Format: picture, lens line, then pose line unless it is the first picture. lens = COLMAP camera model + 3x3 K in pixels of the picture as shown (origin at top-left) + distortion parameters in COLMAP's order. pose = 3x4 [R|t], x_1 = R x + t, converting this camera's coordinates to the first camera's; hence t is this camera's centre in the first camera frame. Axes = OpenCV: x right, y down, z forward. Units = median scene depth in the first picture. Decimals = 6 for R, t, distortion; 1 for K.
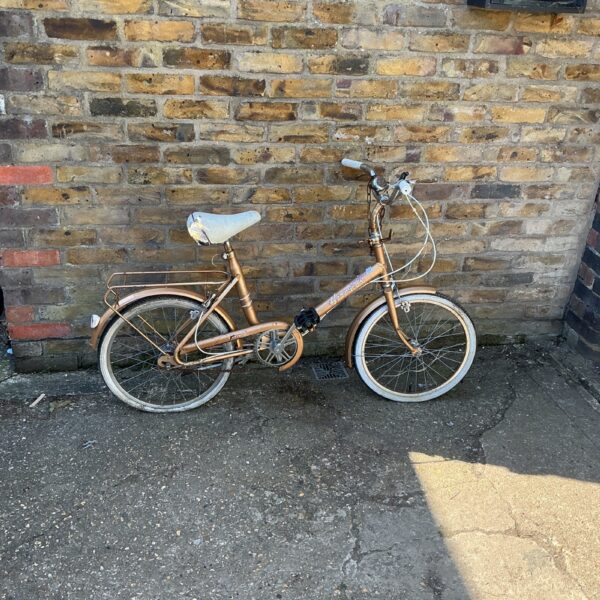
lens RADIAL K [[672.2, 0, 305.4], [0, 672.2, 309.2], [0, 0, 1]] dist [0.002467, 0.000000]
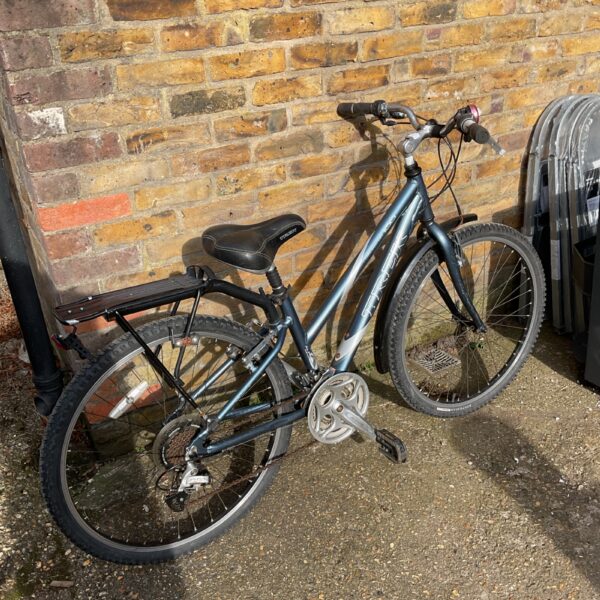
lens RADIAL K [[672.2, 0, 301.8], [0, 672.2, 307.1], [0, 0, 1]] dist [0.002467, 0.000000]
pose [[0.944183, -0.235221, 0.230630, -0.383888], [0.231049, 0.971885, 0.045337, -0.070852], [-0.234810, 0.010480, 0.971985, 0.197420]]
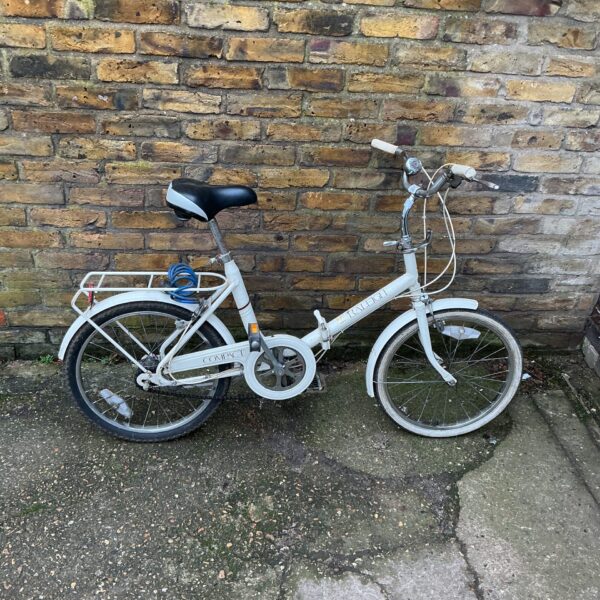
lens RADIAL K [[672.2, 0, 304.3], [0, 672.2, 306.9], [0, 0, 1]] dist [0.002467, 0.000000]
pose [[0.995564, 0.063477, -0.069443, 0.113552], [-0.057860, 0.995106, 0.080103, -0.084721], [0.074188, -0.075730, 0.994365, 0.163843]]
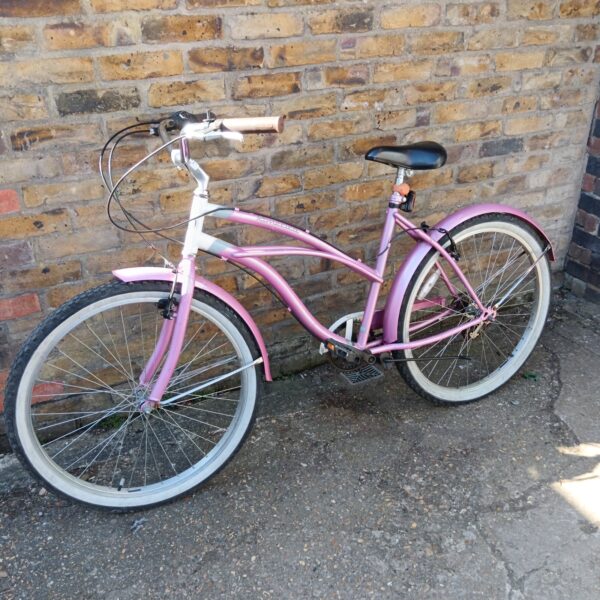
lens RADIAL K [[634.3, 0, 303.9], [0, 634.3, 309.7], [0, 0, 1]] dist [-0.027222, 0.000000]
pose [[0.965450, -0.185847, 0.182667, -0.207060], [0.183093, 0.982575, 0.031981, -0.036052], [-0.185428, 0.002569, 0.982655, 0.215401]]
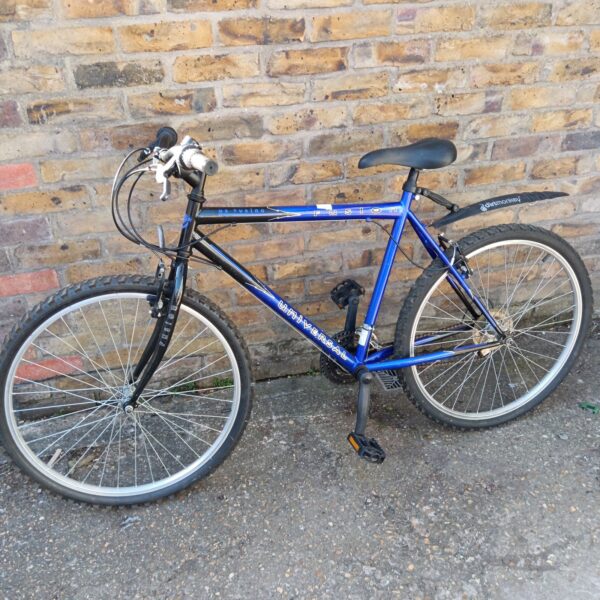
lens RADIAL K [[634.6, 0, 297.7], [0, 634.6, 311.9], [0, 0, 1]] dist [-0.027152, 0.000000]
pose [[0.995549, -0.094155, 0.004031, -0.097364], [0.093502, 0.992179, 0.082696, -0.075079], [-0.011786, -0.081951, 0.996567, 0.270200]]
